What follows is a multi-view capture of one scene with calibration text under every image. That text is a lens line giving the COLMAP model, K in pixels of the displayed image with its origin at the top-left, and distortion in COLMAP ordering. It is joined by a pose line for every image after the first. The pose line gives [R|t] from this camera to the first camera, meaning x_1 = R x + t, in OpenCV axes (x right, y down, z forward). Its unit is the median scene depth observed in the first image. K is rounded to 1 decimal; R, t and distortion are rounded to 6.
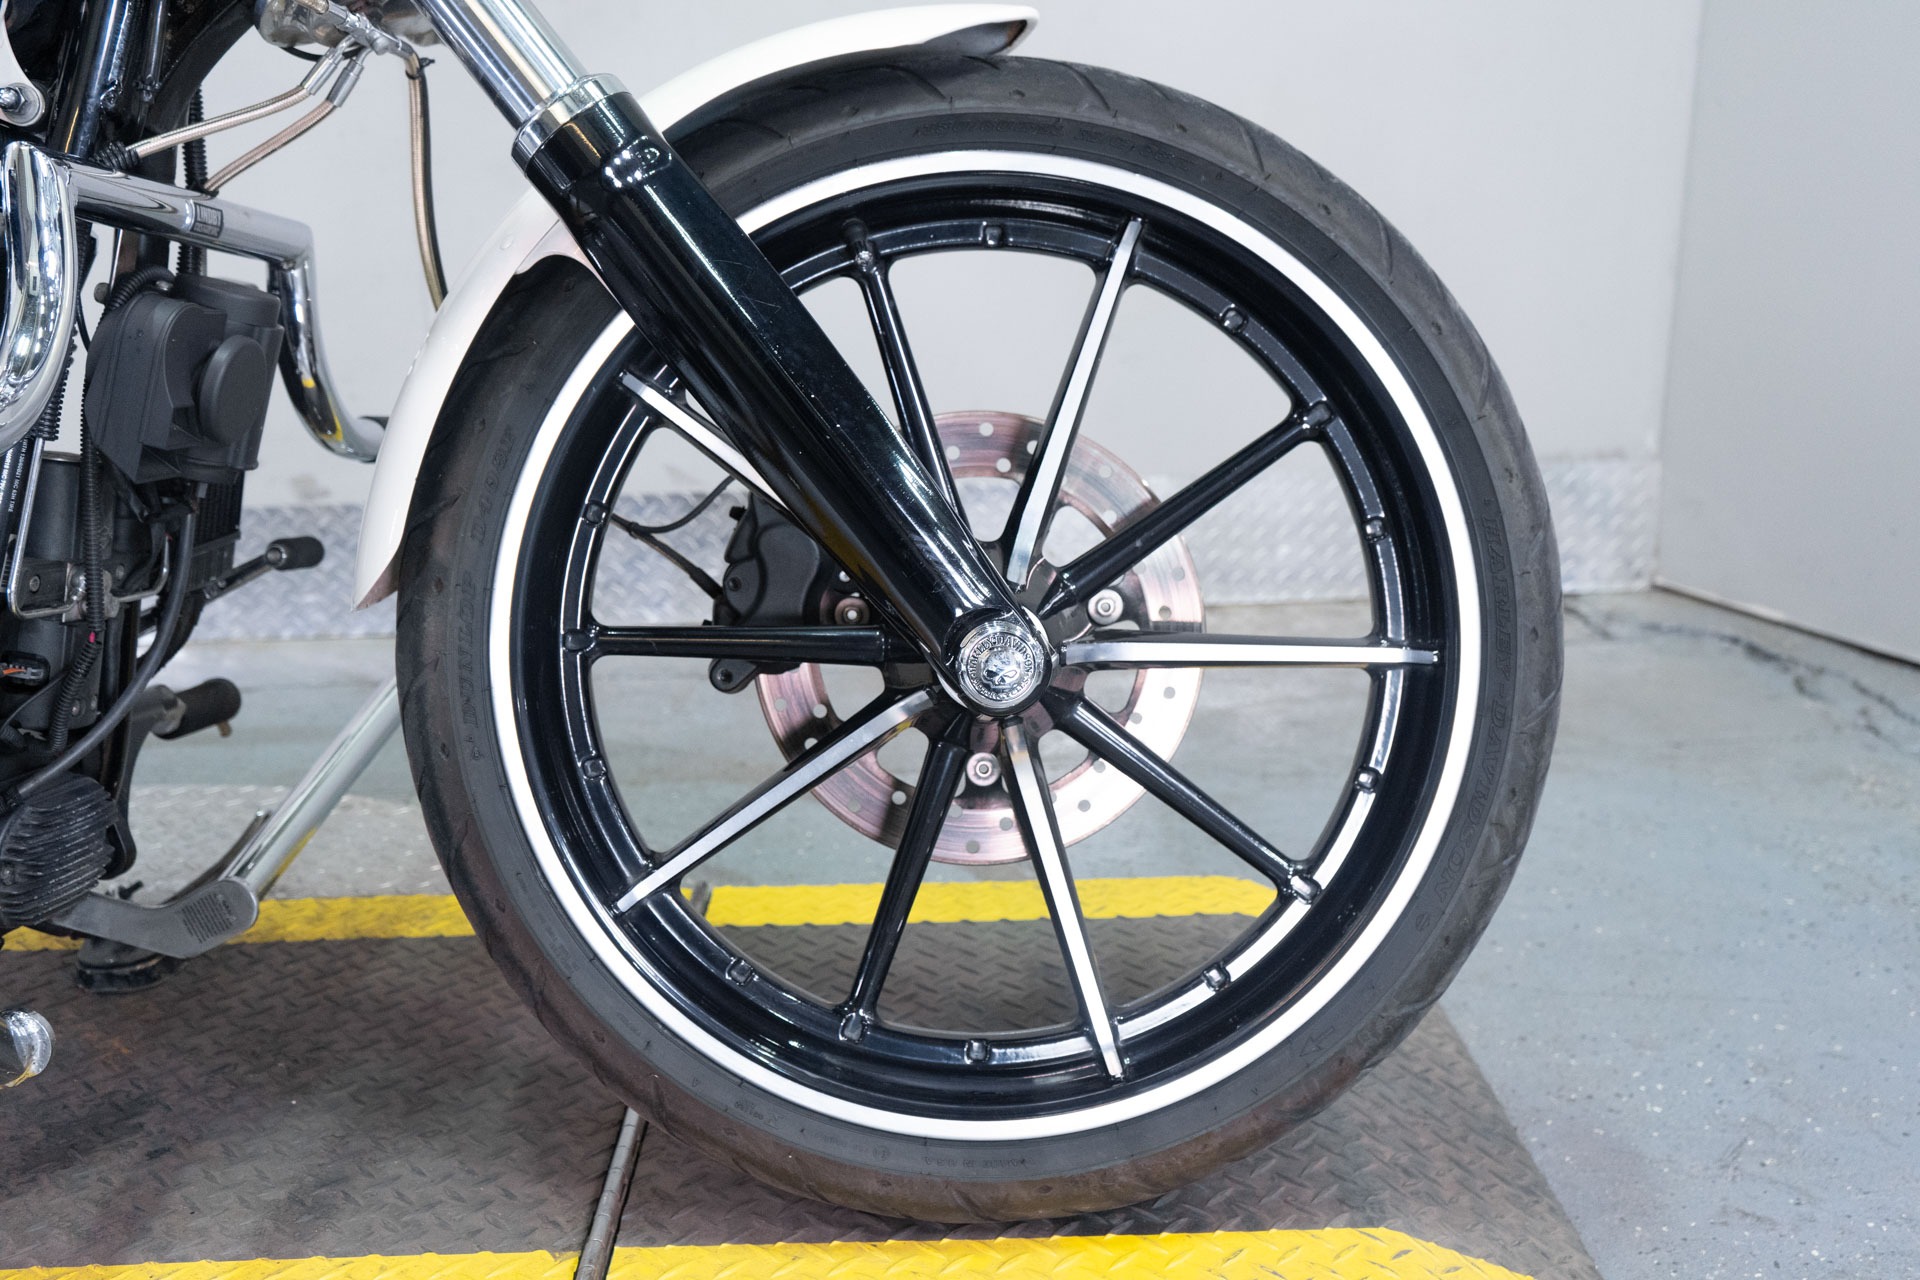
lens RADIAL K [[1800.3, 0, 976.9], [0, 1800.3, 627.9], [0, 0, 1]] dist [0.019251, 0.000000]
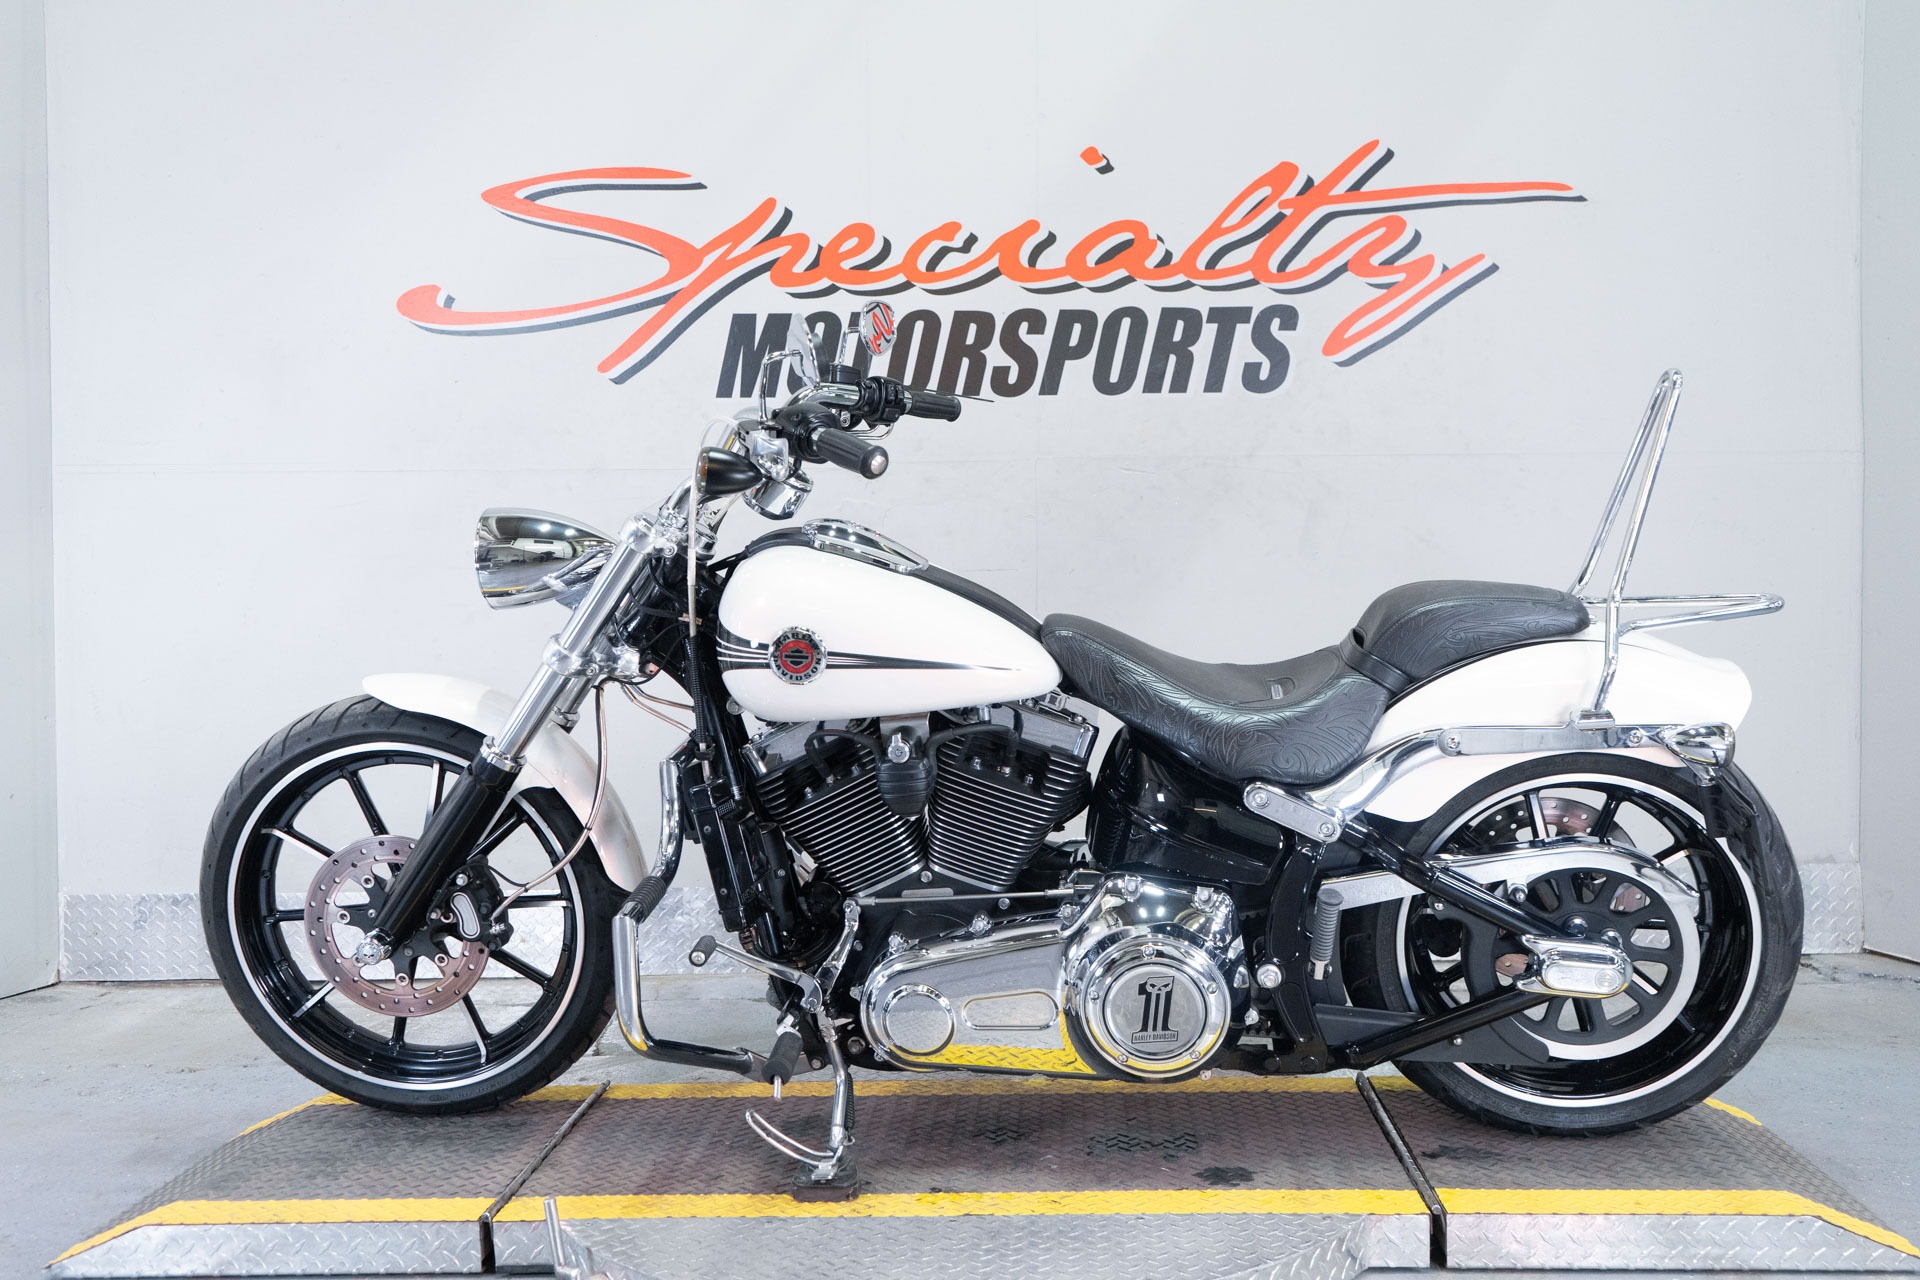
lens RADIAL K [[1776.9, 0, 950.8], [0, 1776.9, 642.6], [0, 0, 1]] dist [0.017720, 0.000000]
pose [[0.995625, -0.004148, -0.093342, -0.294919], [-0.017113, 0.974020, -0.225813, 0.096703], [0.091854, 0.226423, 0.969688, -0.689610]]
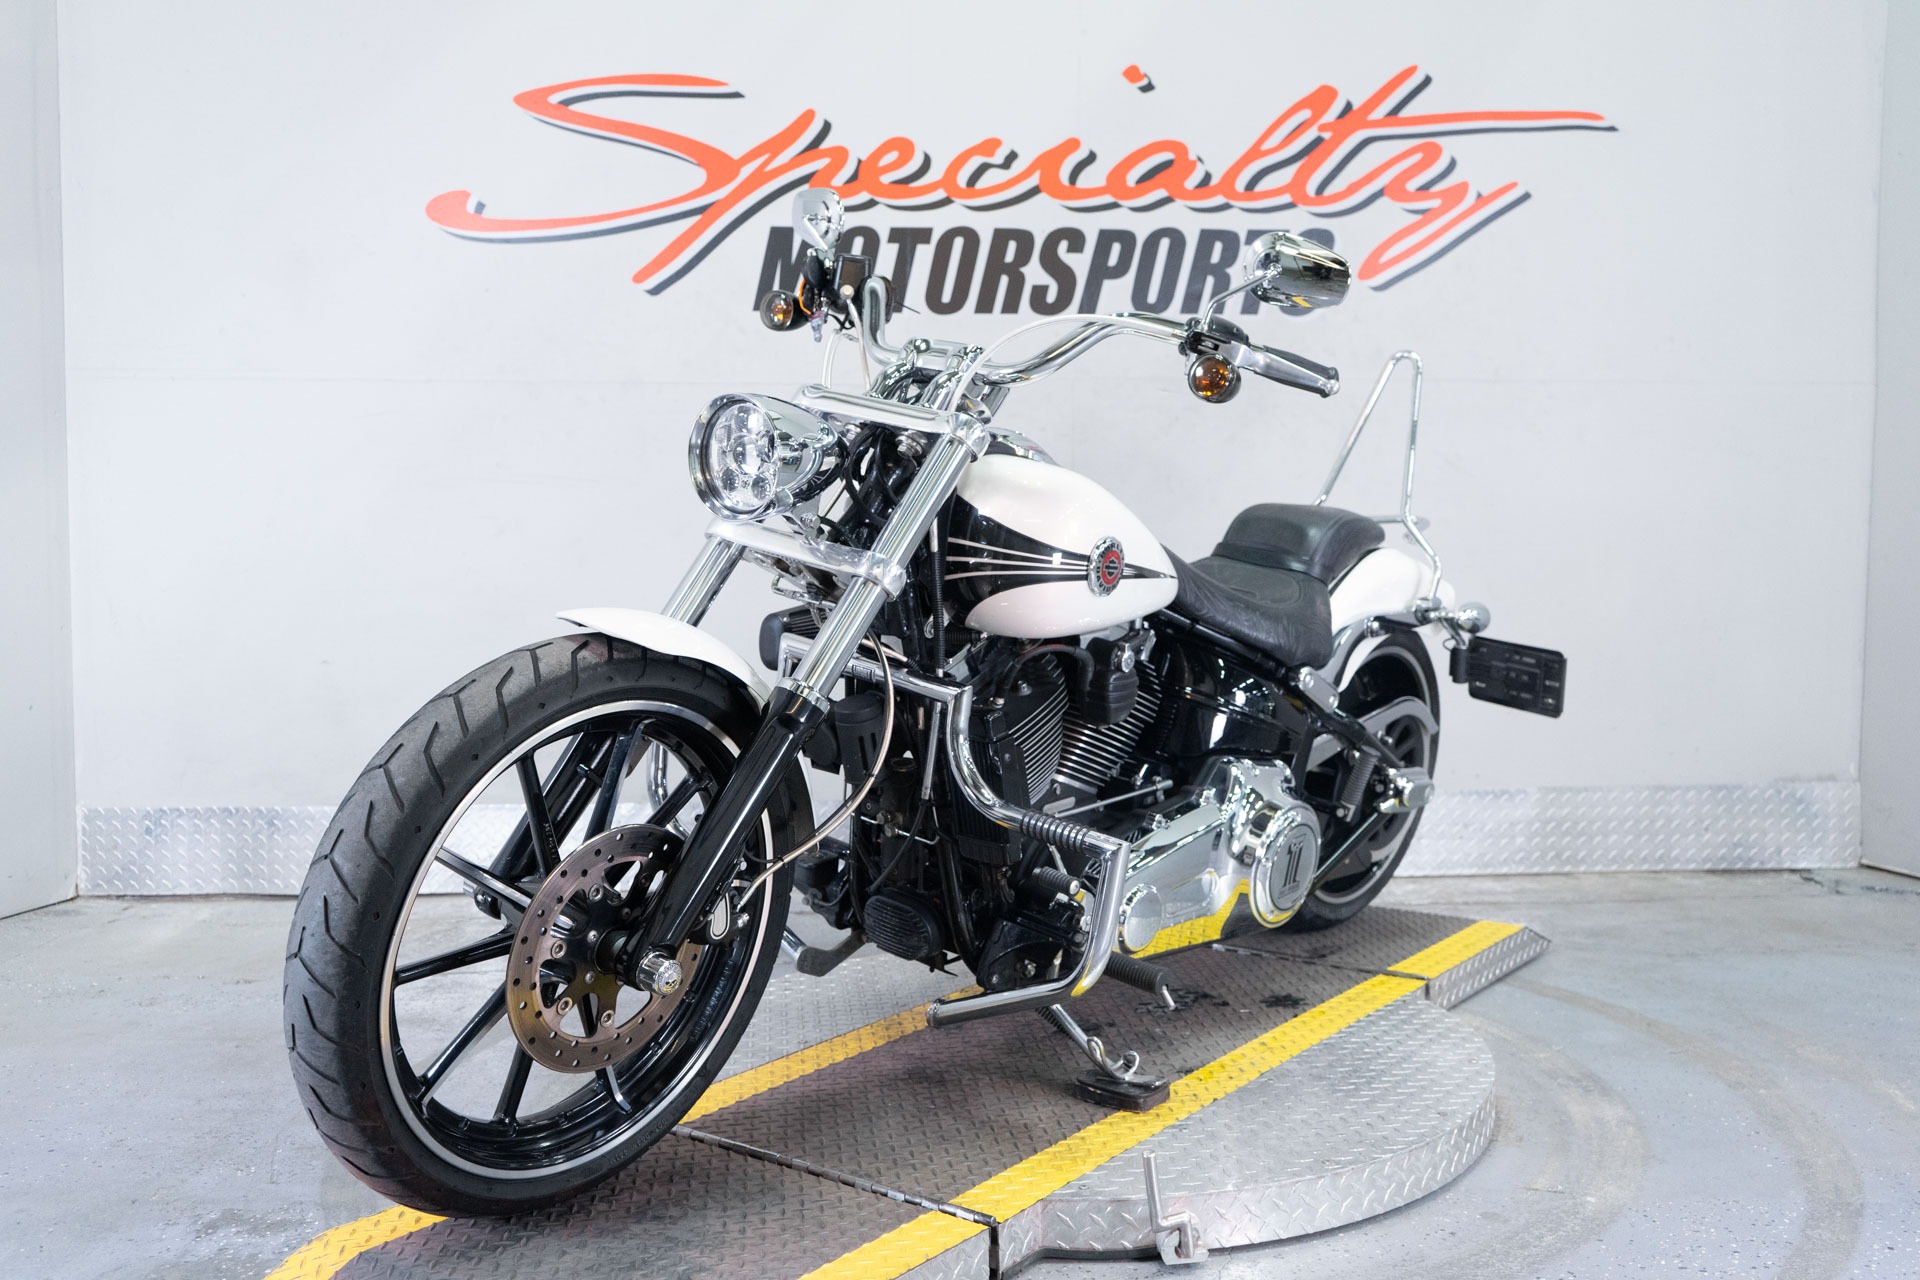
lens RADIAL K [[1800.3, 0, 963.5], [0, 1800.3, 630.0], [0, 0, 1]] dist [0.019251, 0.000000]
pose [[0.999224, 0.007215, -0.038717, -0.423155], [-0.014456, 0.981648, -0.190153, 0.109315], [0.036634, 0.190565, 0.980991, -0.732448]]
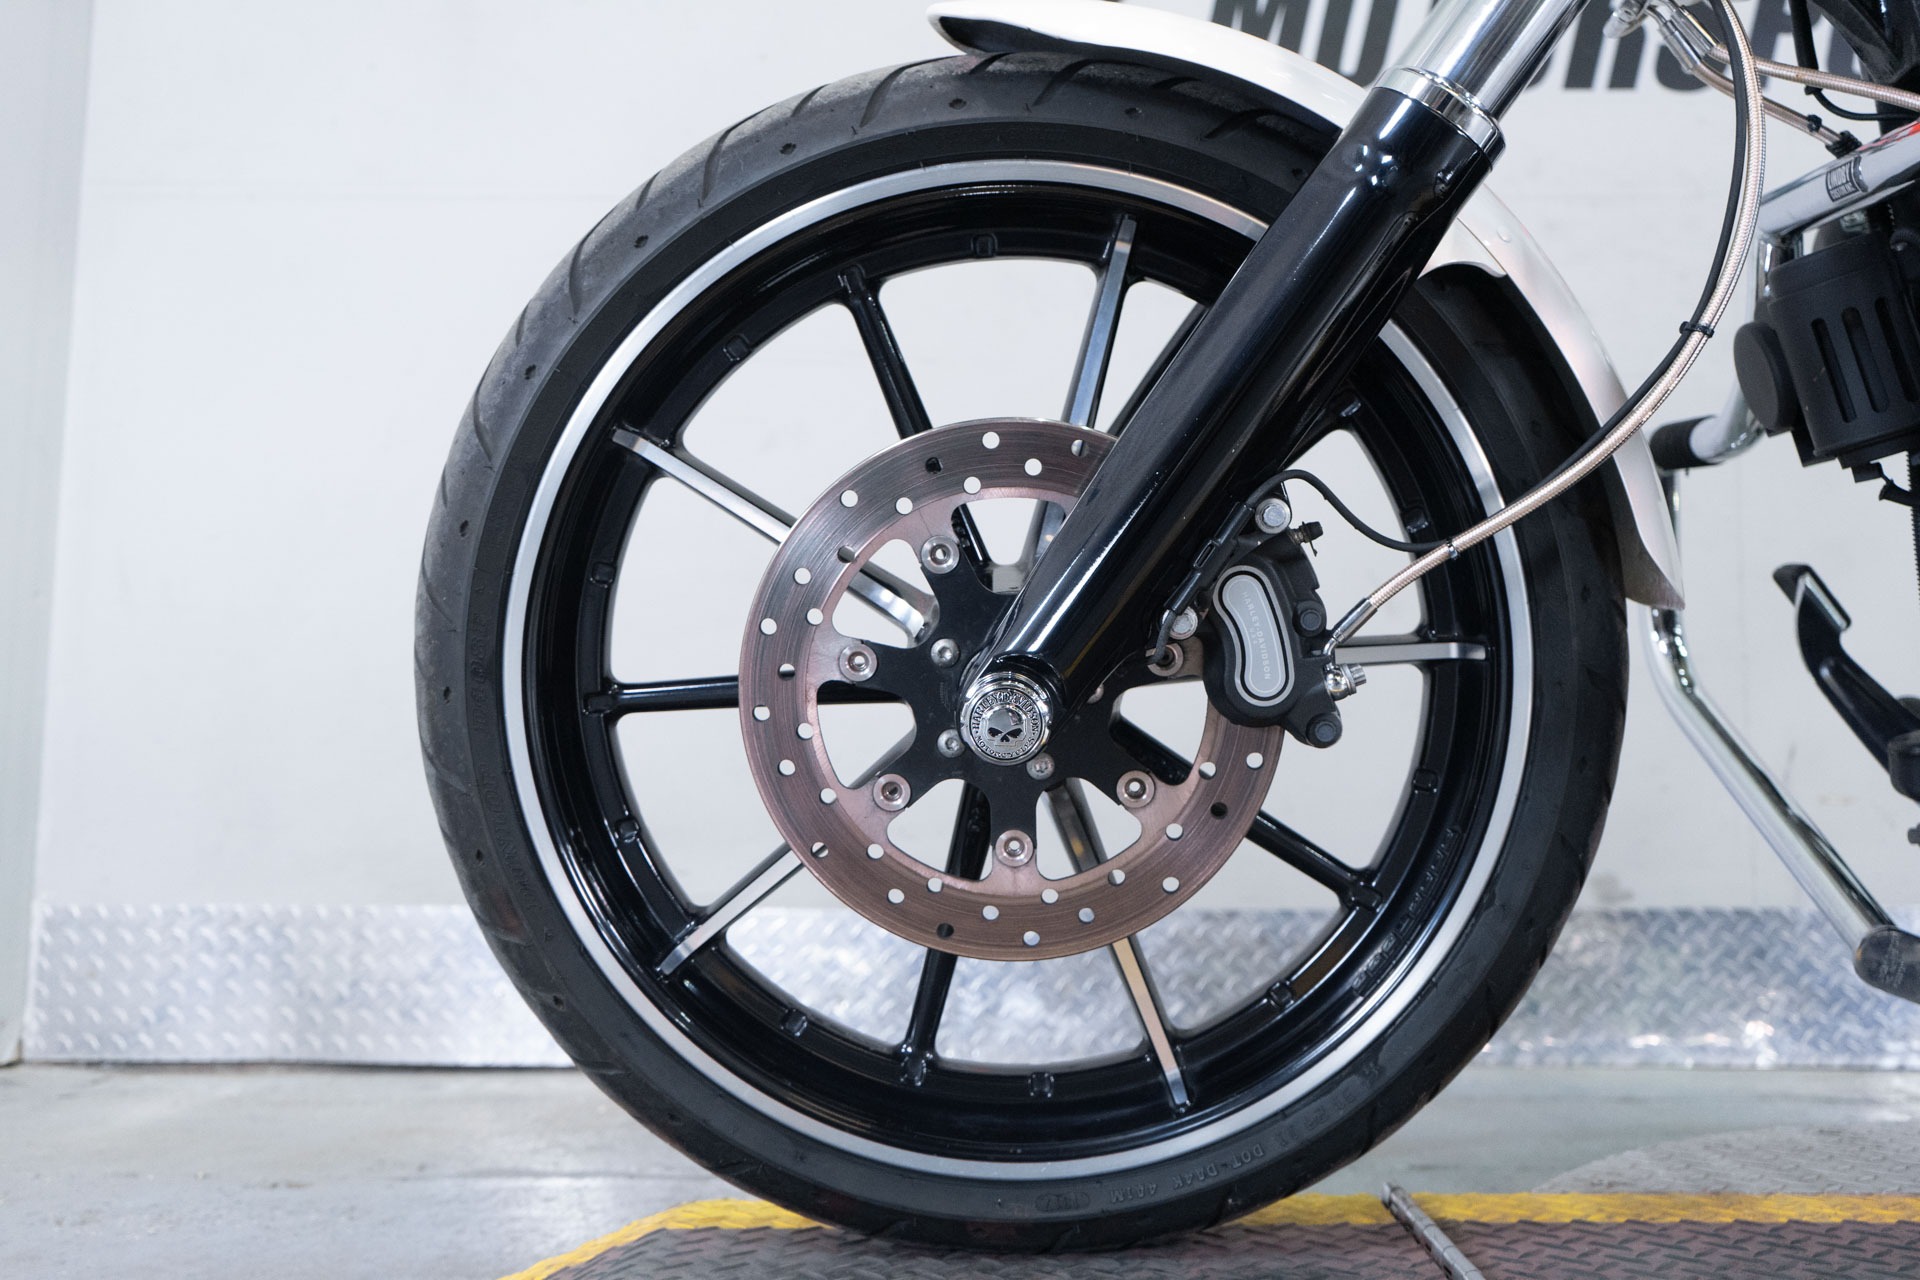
lens RADIAL K [[1800.3, 0, 963.0], [0, 1800.3, 643.7], [0, 0, 1]] dist [0.019251, 0.000000]
pose [[0.995975, 0.003935, -0.089540, -0.769536], [-0.034879, 0.937295, -0.346786, 0.160560], [0.082561, 0.348514, 0.933660, 0.110464]]
